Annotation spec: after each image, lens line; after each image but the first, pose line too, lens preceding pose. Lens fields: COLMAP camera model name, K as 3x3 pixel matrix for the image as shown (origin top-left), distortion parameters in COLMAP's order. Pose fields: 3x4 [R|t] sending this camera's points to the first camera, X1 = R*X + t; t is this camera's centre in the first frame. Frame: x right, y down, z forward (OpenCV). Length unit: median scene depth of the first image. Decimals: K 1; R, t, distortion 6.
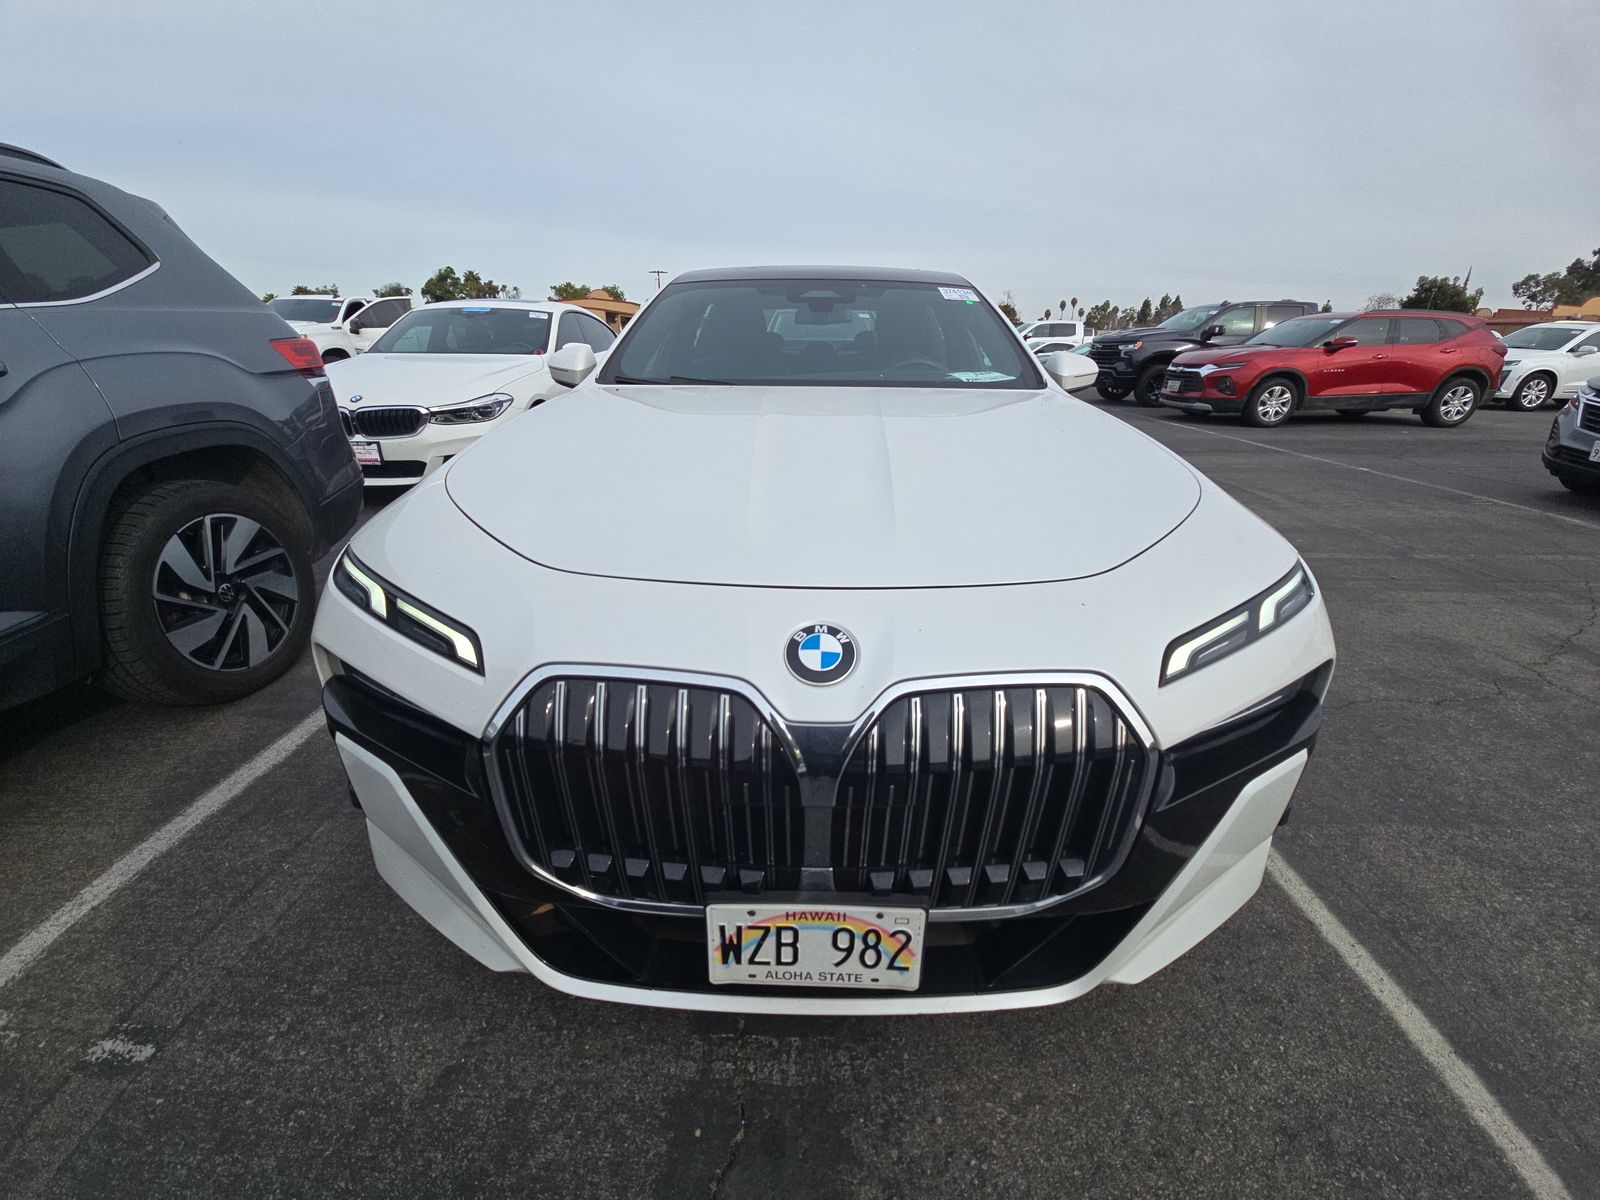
lens RADIAL K [[634.0, 0, 810.2], [0, 634.0, 601.4], [0, 0, 1]] dist [0.060379, -0.032315]
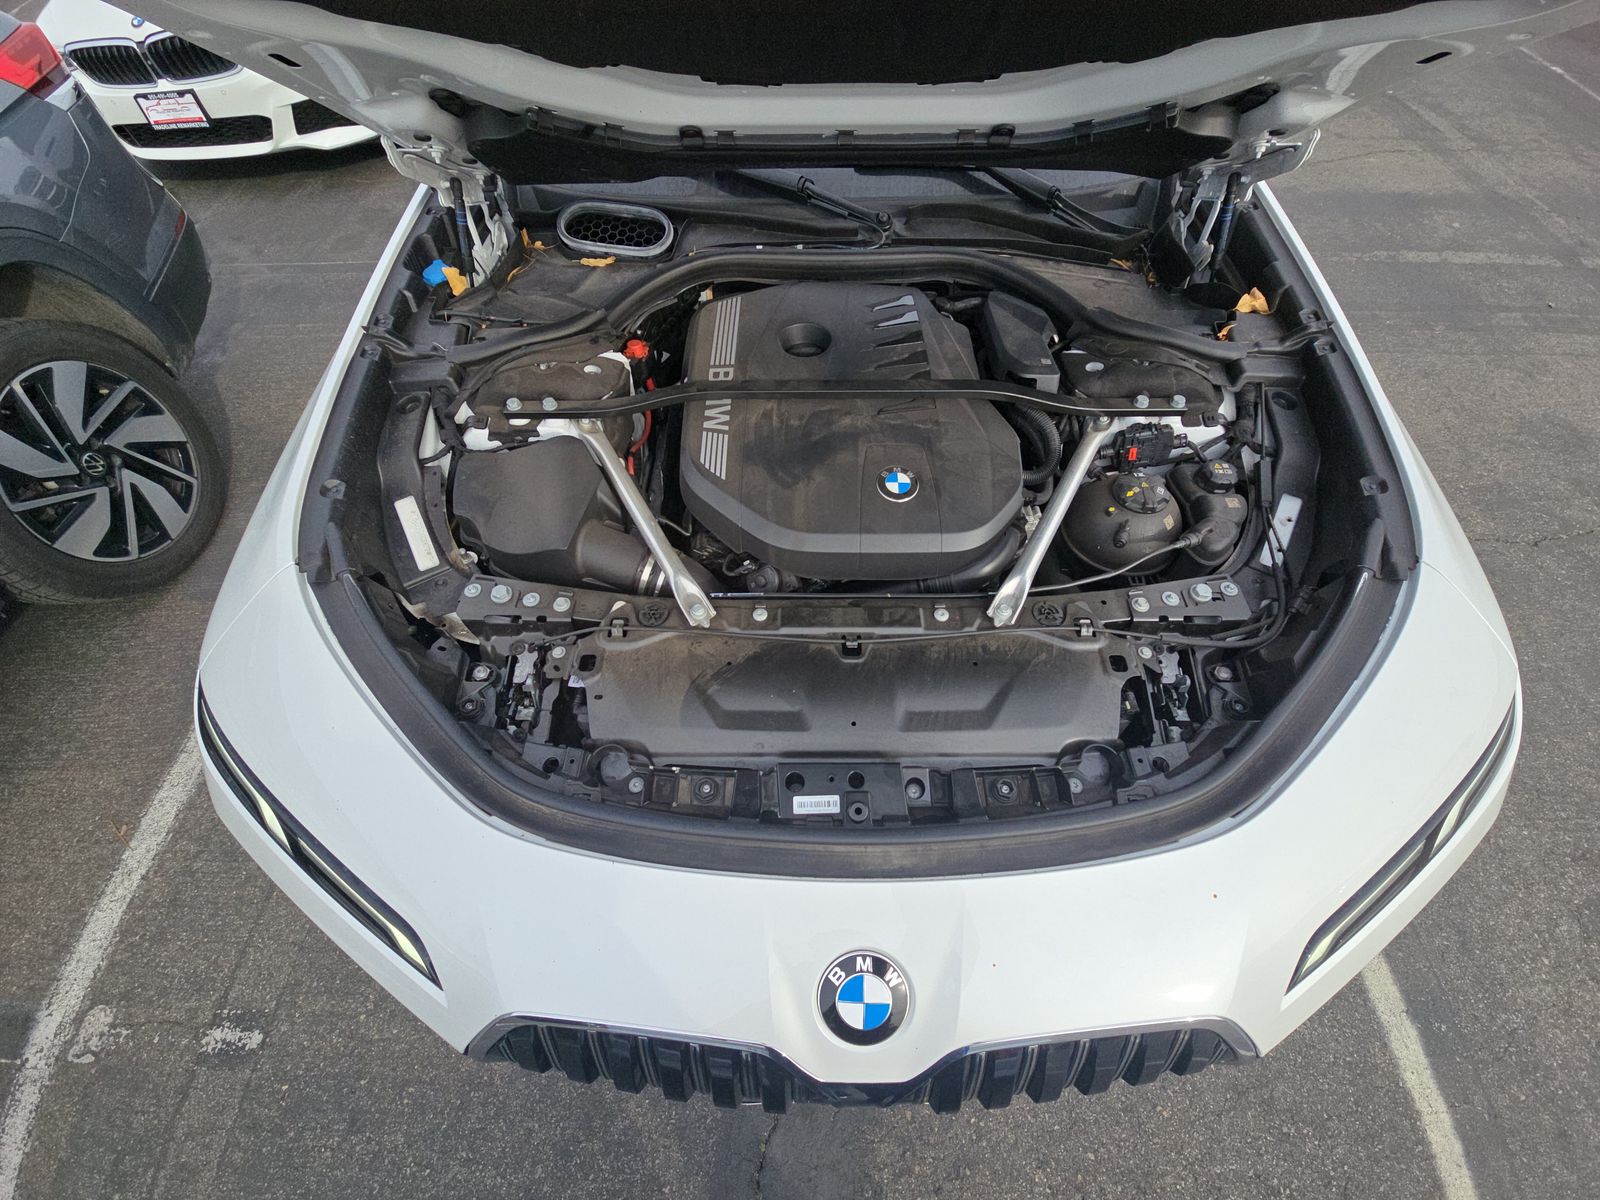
lens RADIAL K [[634.0, 0, 810.2], [0, 634.0, 601.4], [0, 0, 1]] dist [0.060379, -0.032315]
pose [[0.999814, -0.017670, -0.007695, -0.026505], [0.019002, 0.837154, 0.546637, -0.585435], [-0.003218, -0.546682, 0.837334, 0.474982]]
